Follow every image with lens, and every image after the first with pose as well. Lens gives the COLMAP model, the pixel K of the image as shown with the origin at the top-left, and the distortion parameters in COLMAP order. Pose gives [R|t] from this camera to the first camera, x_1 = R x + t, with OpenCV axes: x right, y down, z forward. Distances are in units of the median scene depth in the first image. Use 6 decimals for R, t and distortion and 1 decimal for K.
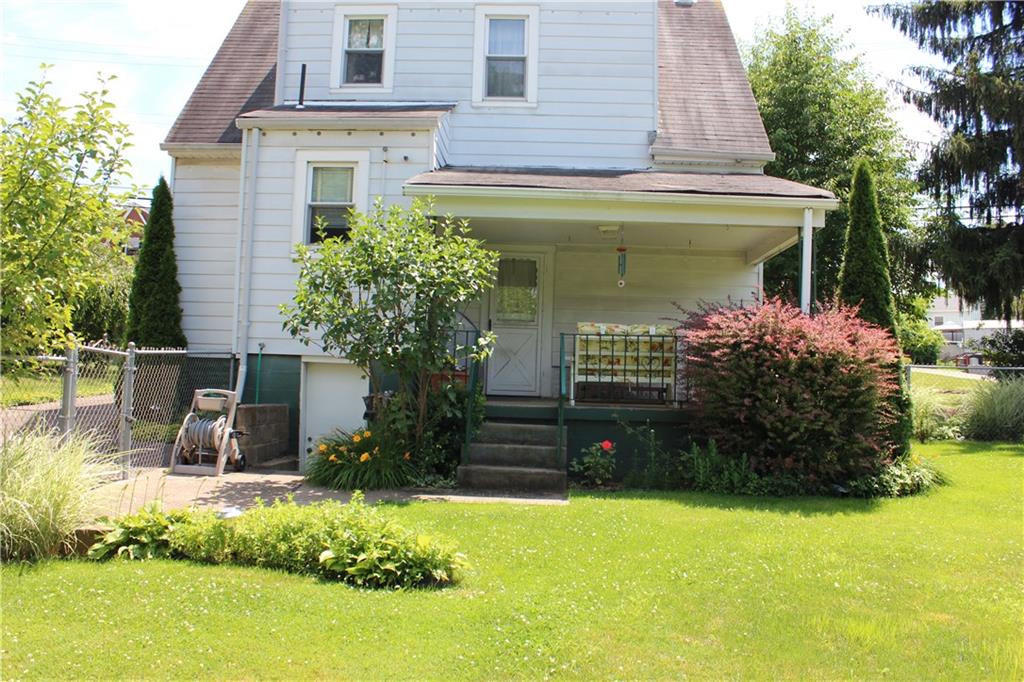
lens RADIAL K [[864.3, 0, 512.0], [0, 864.3, 341.0], [0, 0, 1]] dist [-0.171500, 0.165432]
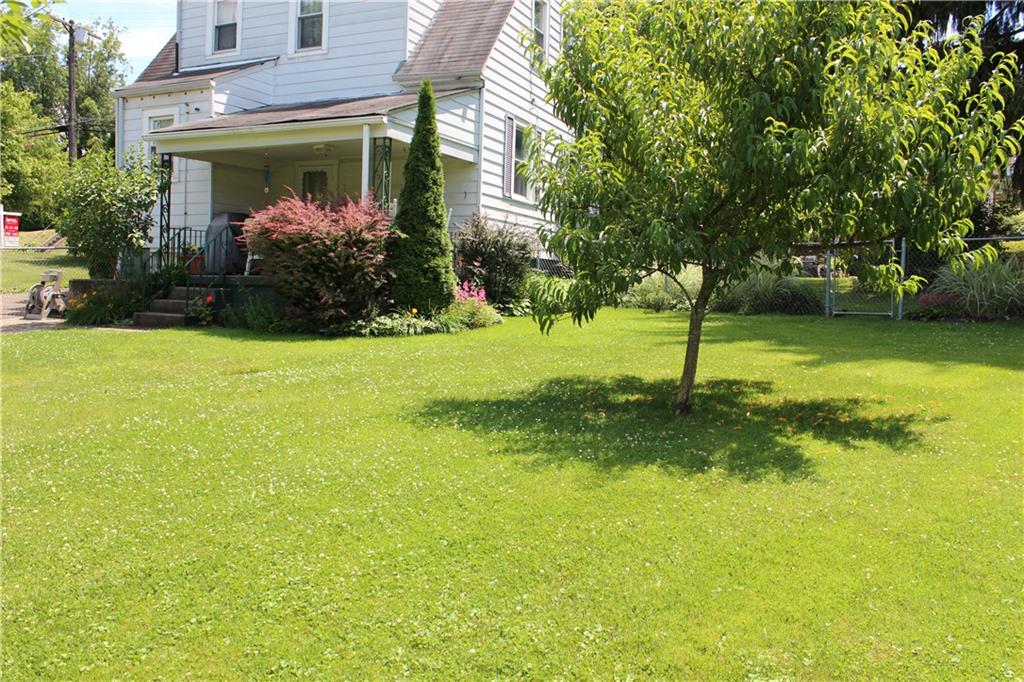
lens RADIAL K [[864.3, 0, 512.0], [0, 864.3, 341.0], [0, 0, 1]] dist [-0.171500, 0.165432]
pose [[0.930951, 0.012368, -0.364935, 0.766566], [0.029699, 0.993550, 0.109434, 0.030313], [0.363935, -0.112716, 0.924579, -0.136556]]
